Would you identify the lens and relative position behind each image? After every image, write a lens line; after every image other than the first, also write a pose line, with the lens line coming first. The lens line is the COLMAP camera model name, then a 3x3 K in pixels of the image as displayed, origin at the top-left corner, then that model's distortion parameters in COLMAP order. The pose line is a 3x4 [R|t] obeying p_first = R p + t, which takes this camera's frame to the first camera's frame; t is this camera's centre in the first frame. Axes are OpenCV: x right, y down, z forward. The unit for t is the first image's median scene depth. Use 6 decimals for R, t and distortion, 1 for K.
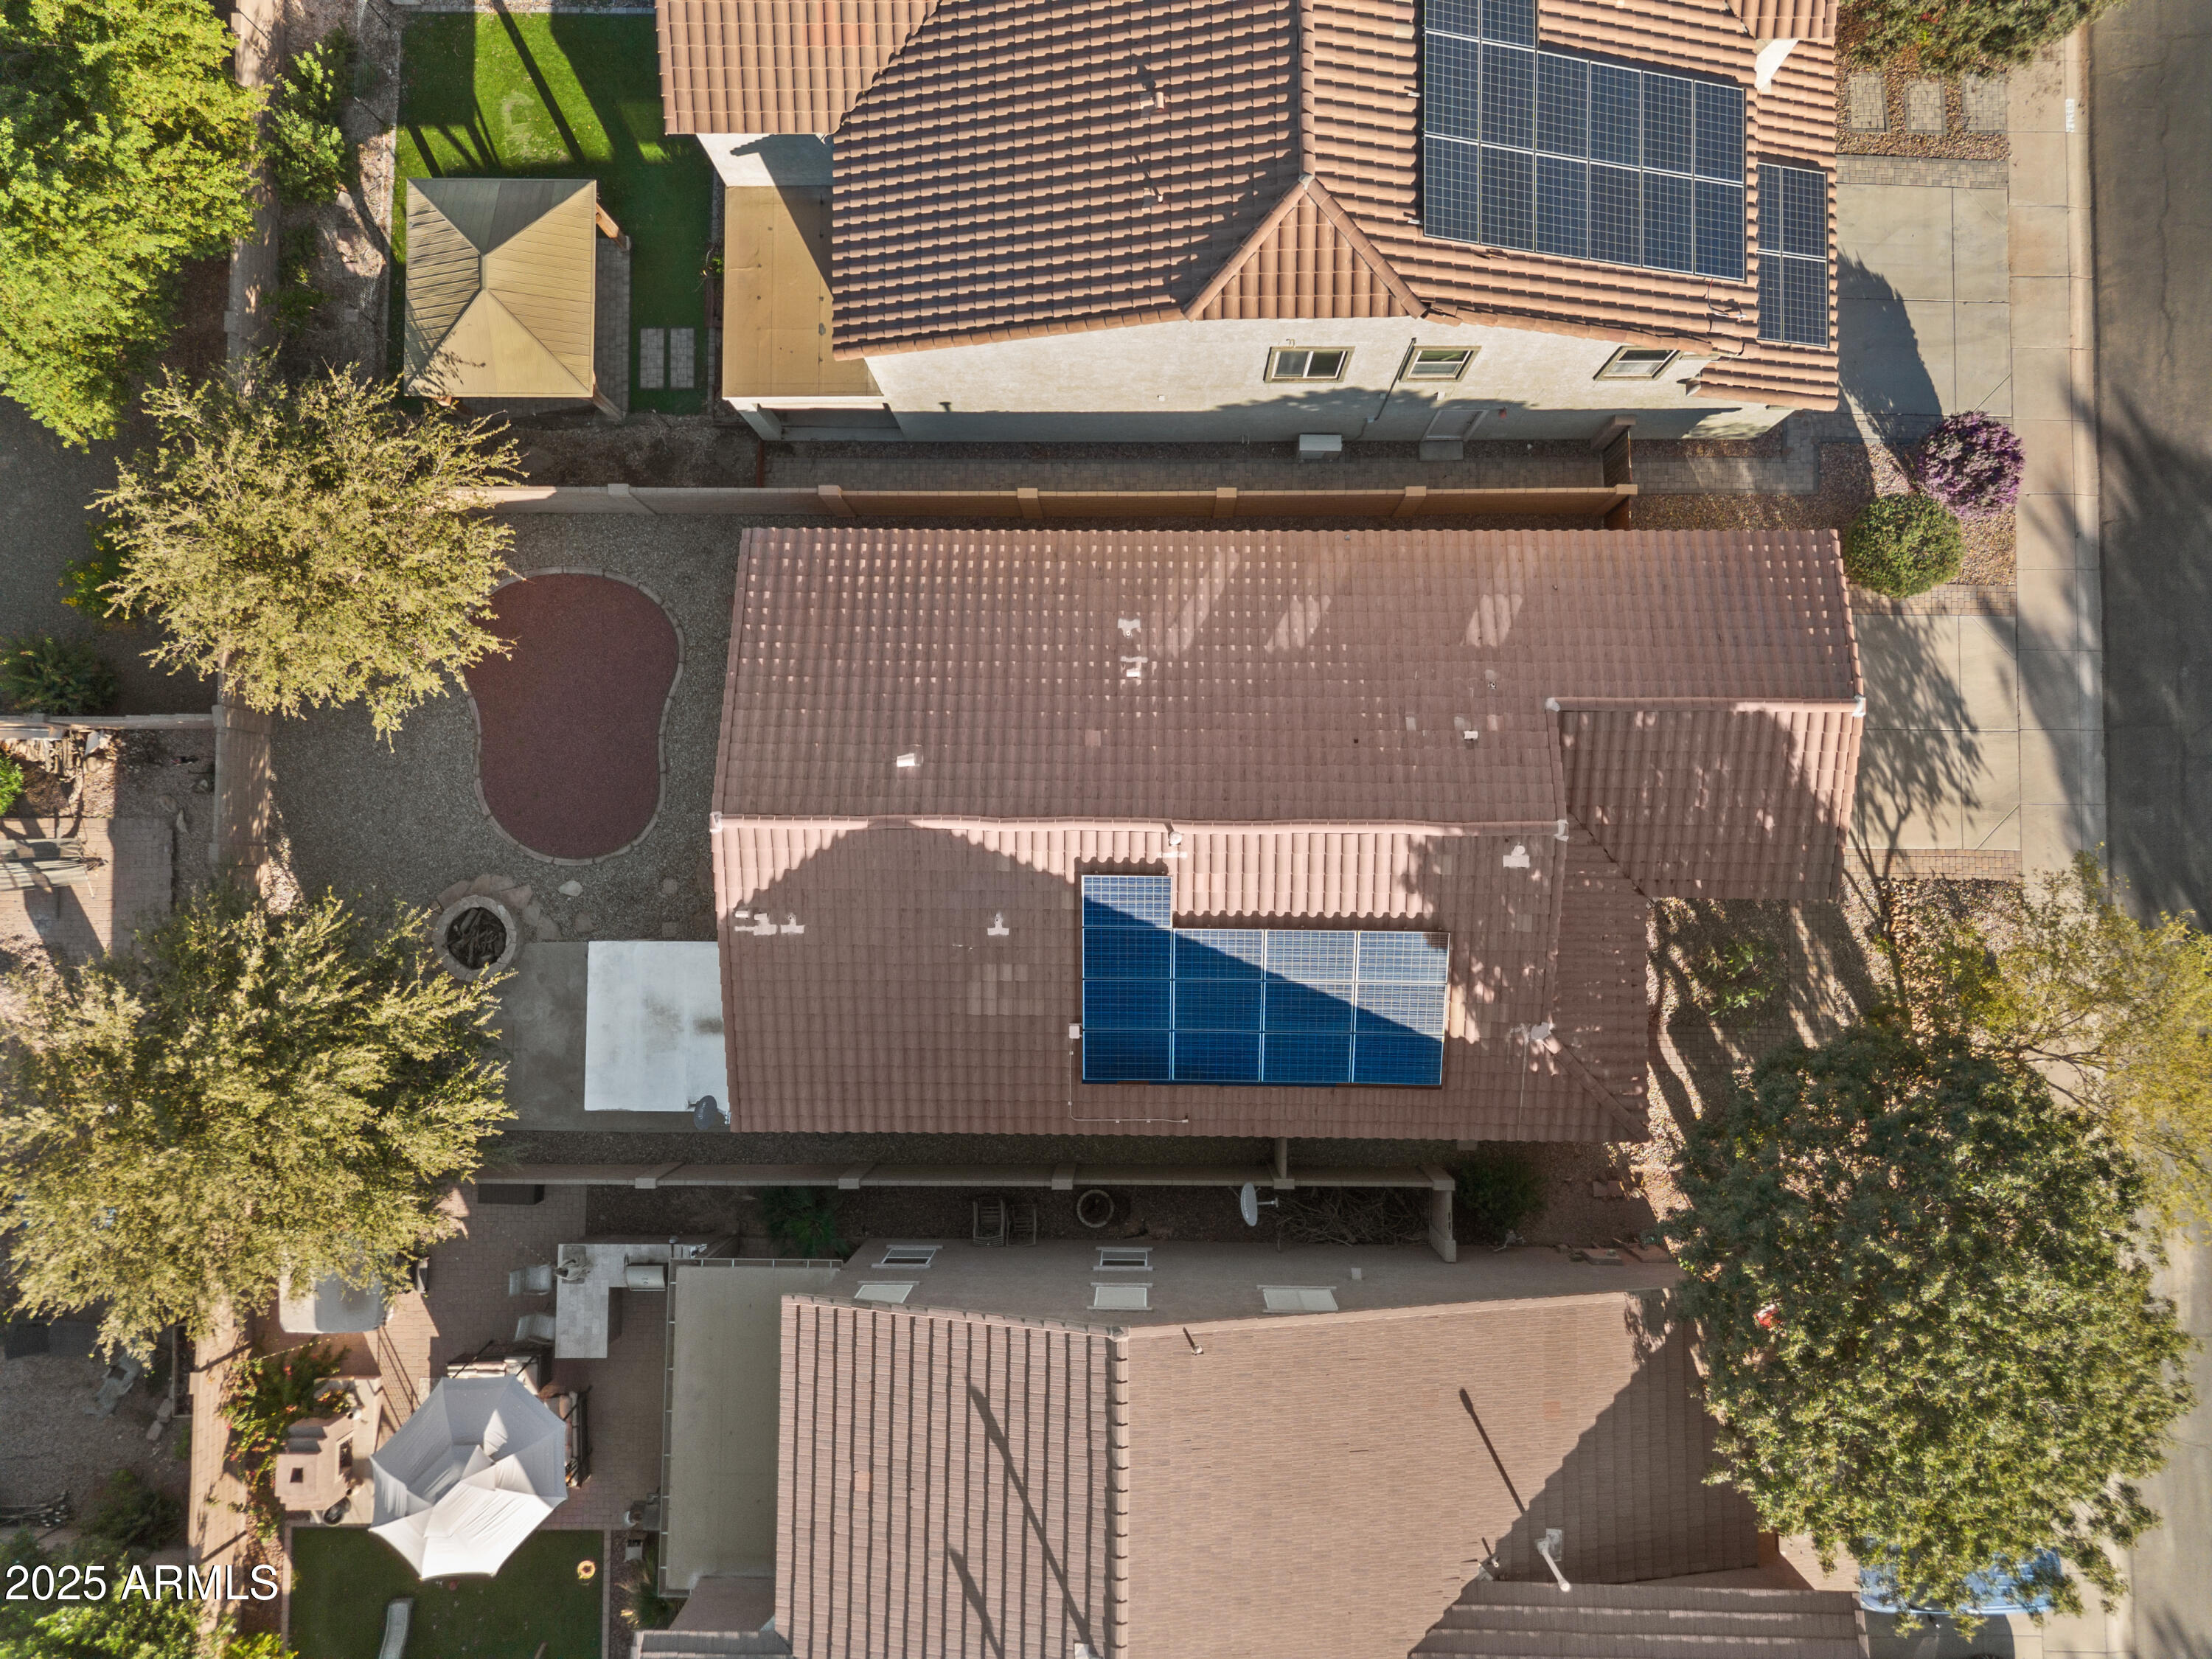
lens RADIAL K [[1564.2, 0, 1099.4], [0, 1564.2, 829.2], [0, 0, 1]] dist [0.039650, 0.000303]
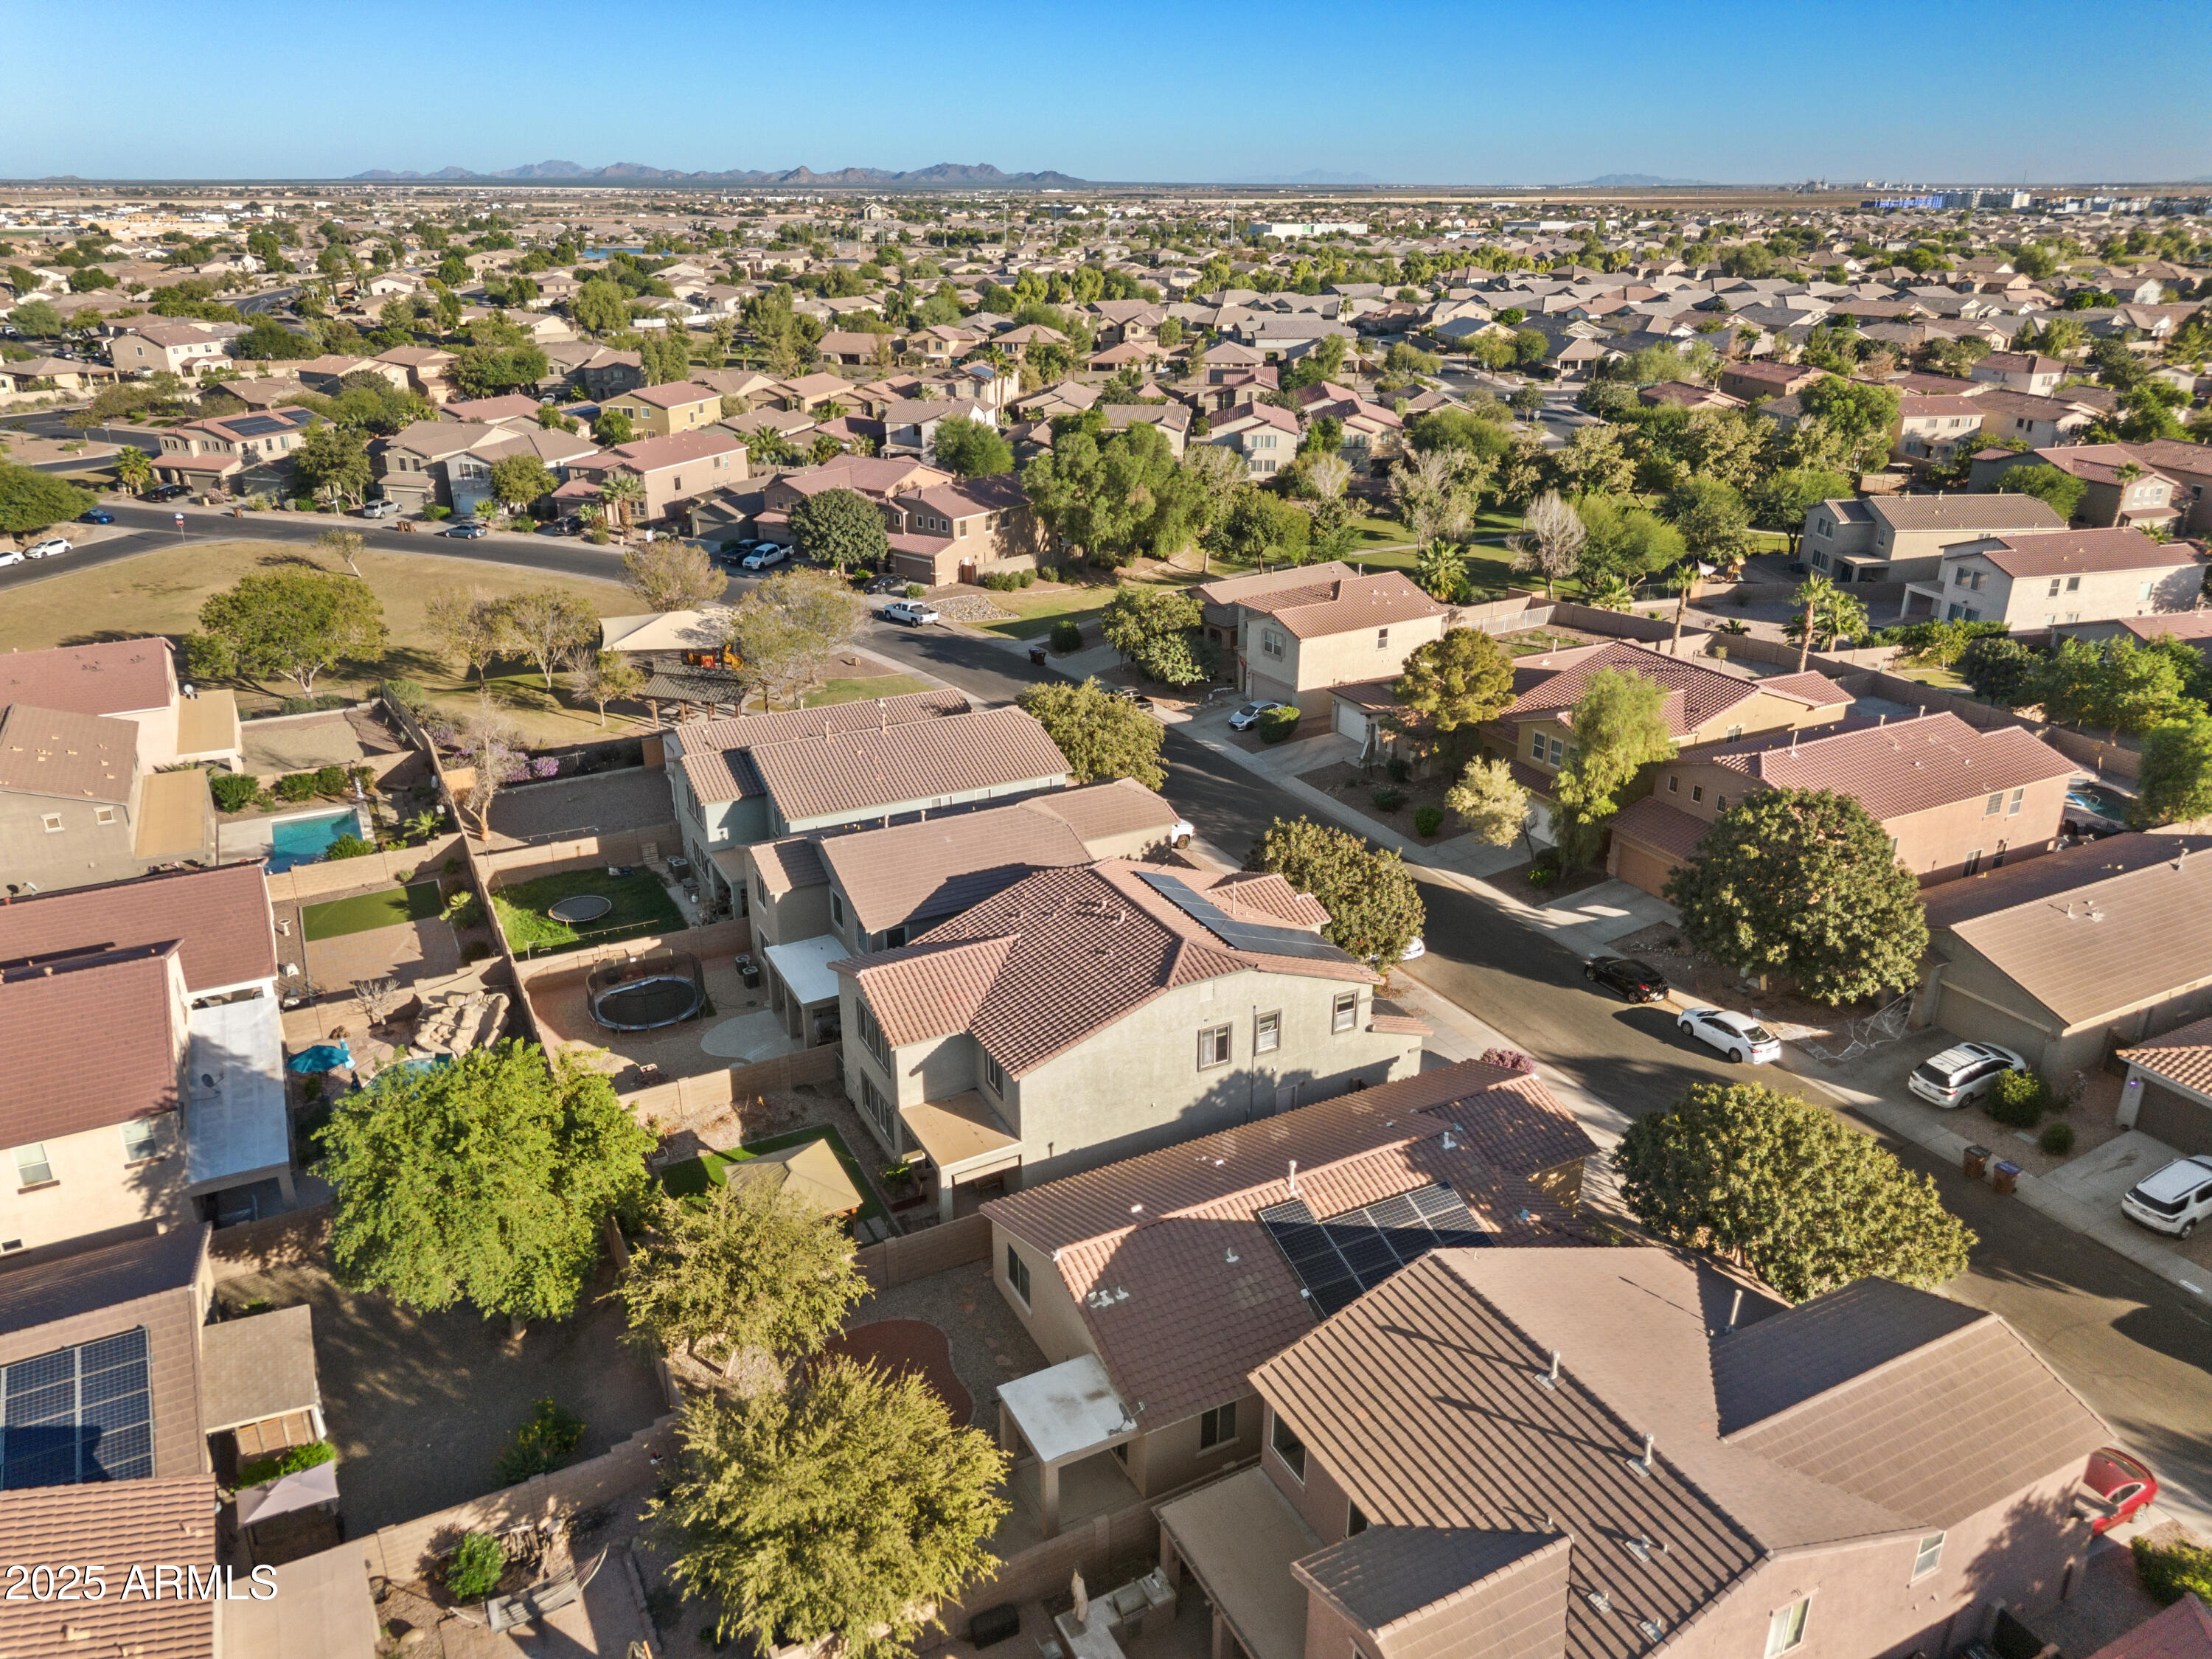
lens RADIAL K [[1536.7, 0, 1099.0], [0, 1536.7, 866.9], [0, 0, 1]] dist [0.068331, -0.068955]
pose [[0.887942, -0.161462, 0.430684, -0.845224], [0.458329, 0.389252, -0.799010, 1.169784], [-0.038635, 0.906870, 0.419636, -0.065748]]
